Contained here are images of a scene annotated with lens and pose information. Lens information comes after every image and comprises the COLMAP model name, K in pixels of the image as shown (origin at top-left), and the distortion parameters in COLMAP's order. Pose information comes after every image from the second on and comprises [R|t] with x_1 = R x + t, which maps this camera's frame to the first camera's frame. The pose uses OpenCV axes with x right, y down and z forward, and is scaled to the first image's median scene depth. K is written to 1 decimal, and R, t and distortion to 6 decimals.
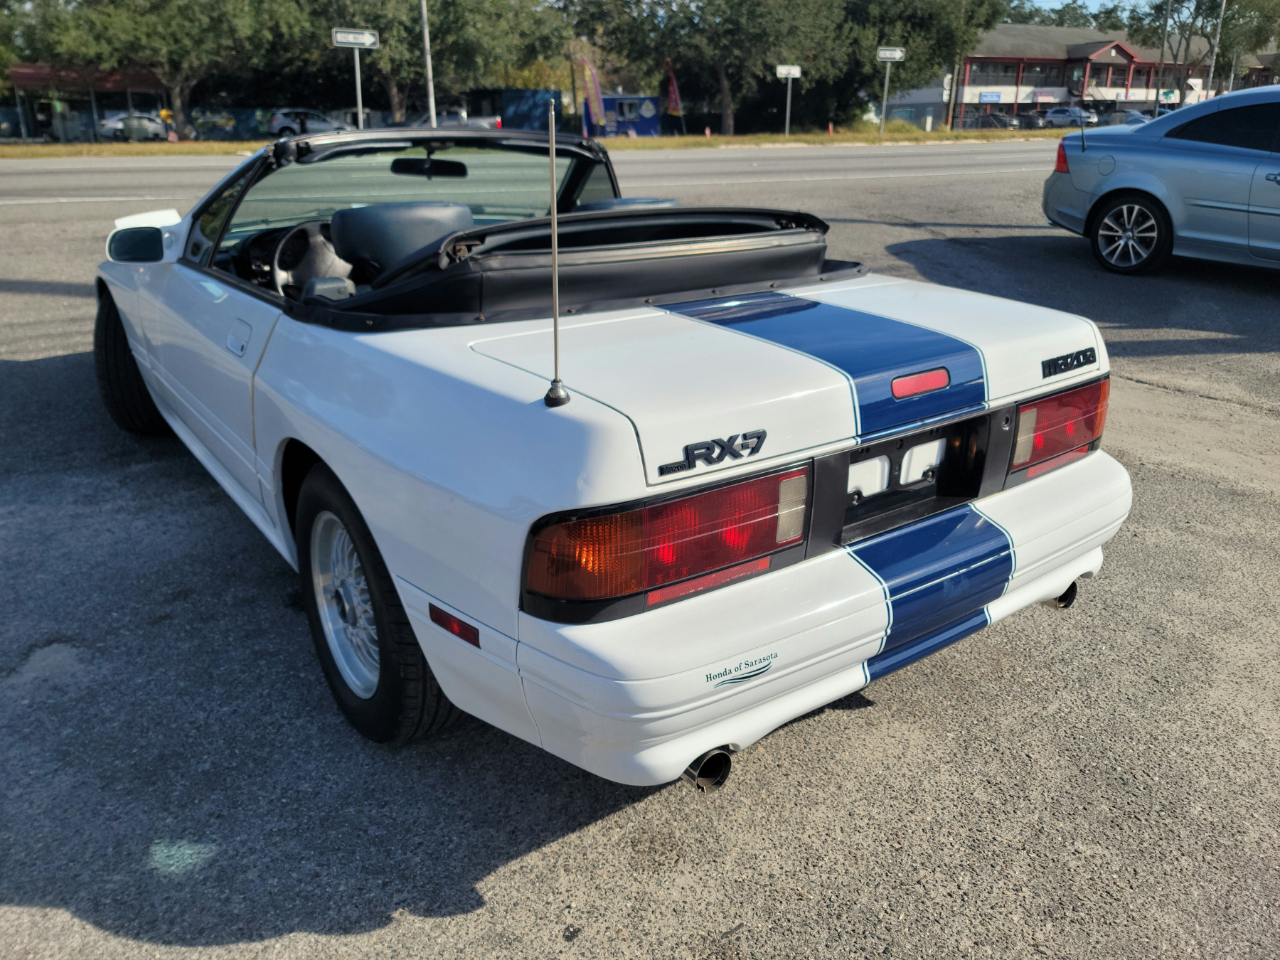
lens RADIAL K [[920.5, 0, 642.2], [0, 920.5, 477.9], [0, 0, 1]] dist [0.081878, -0.082179]
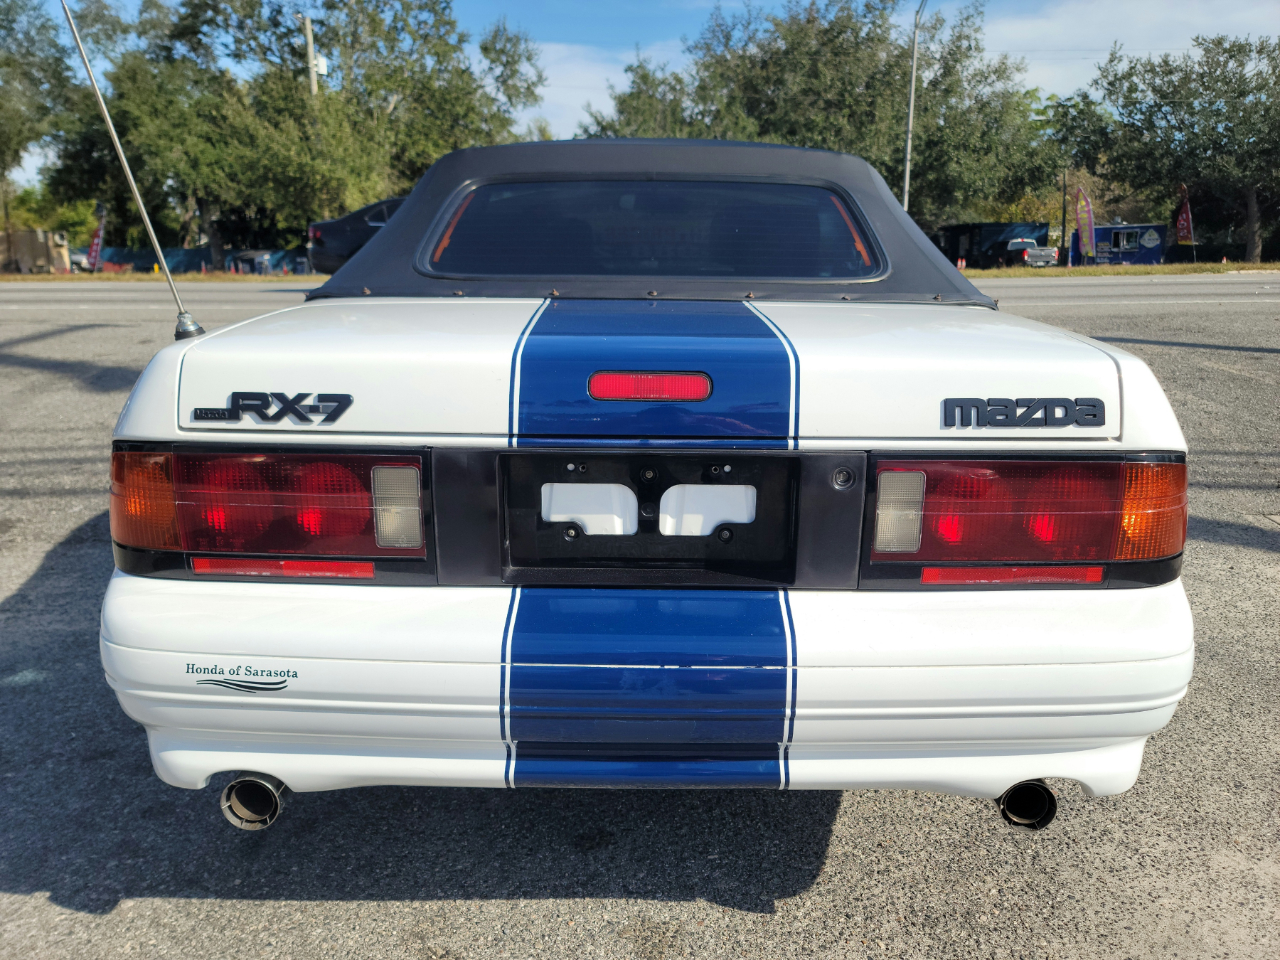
lens RADIAL K [[931.0, 0, 640.0], [0, 931.0, 480.0], [0, 0, 1]] dist [0.082734, -0.081207]
pose [[0.807216, 0.155462, -0.569416, 0.765974], [-0.216115, 0.975547, -0.040026, -0.001931], [0.549269, 0.155369, 0.821075, 0.445390]]
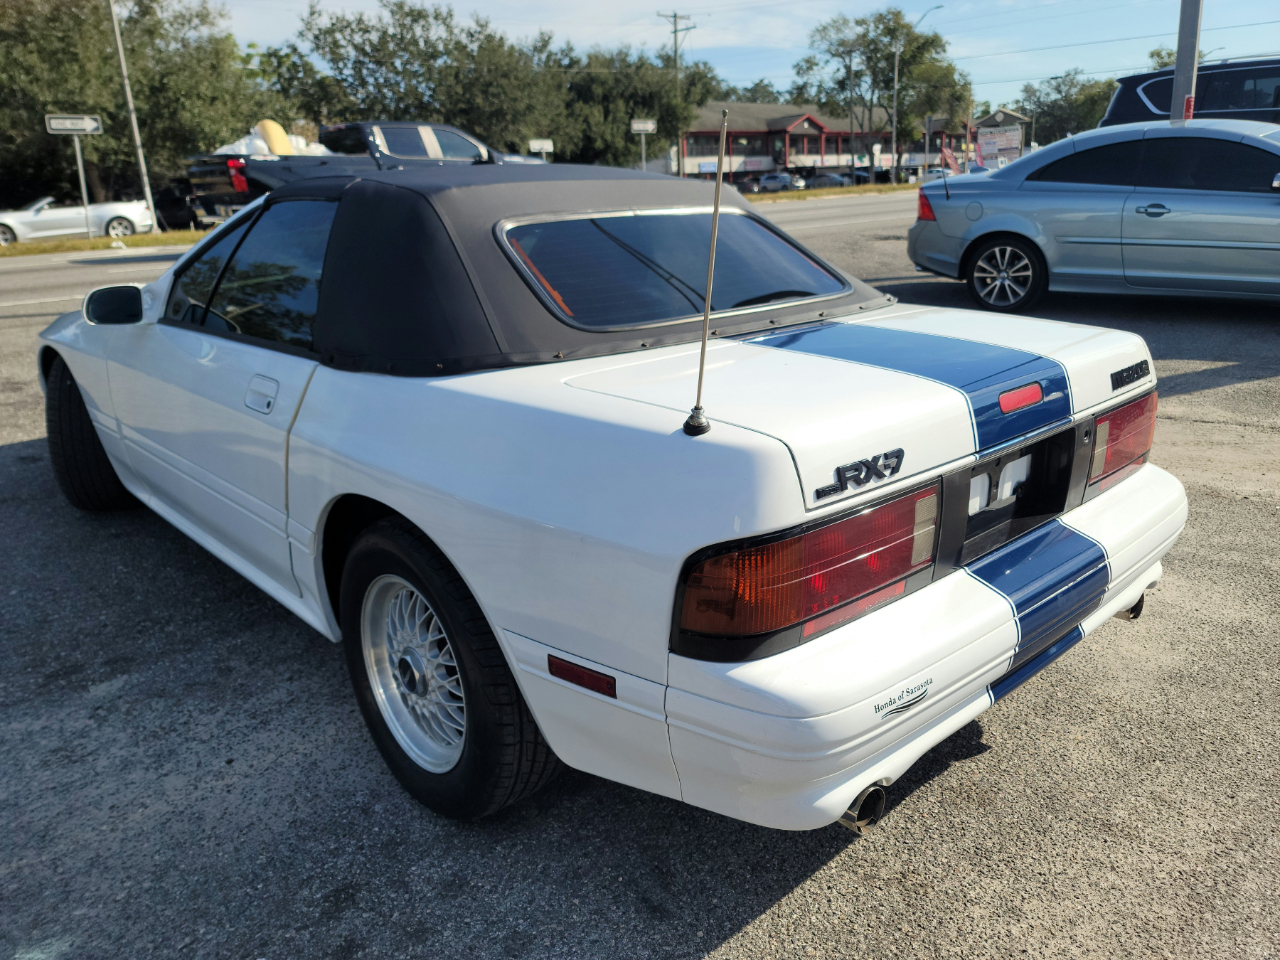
lens RADIAL K [[937.6, 0, 650.4], [0, 937.6, 476.6], [0, 0, 1]] dist [0.088253, -0.092041]
pose [[0.992650, -0.056894, 0.106812, -0.225491], [0.063177, 0.996408, -0.056386, 0.015665], [-0.103220, 0.062719, 0.992679, 0.033858]]
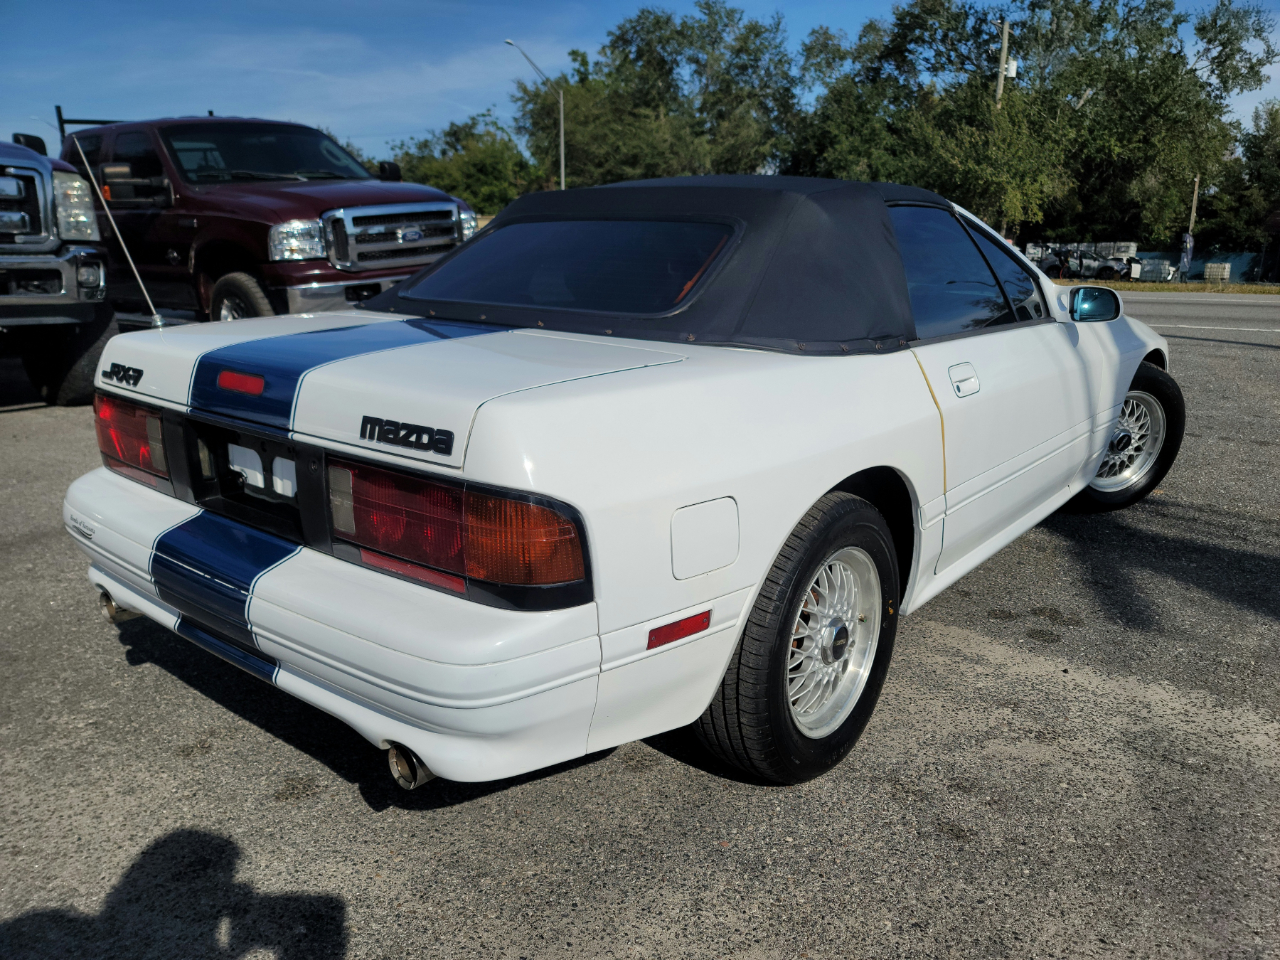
lens RADIAL K [[937.6, 0, 650.4], [0, 937.6, 476.6], [0, 0, 1]] dist [0.088253, -0.092041]
pose [[0.264390, 0.243518, -0.933165, 1.526708], [-0.349219, 0.926106, 0.142733, -0.337053], [0.898968, 0.288142, 0.329895, 1.167563]]
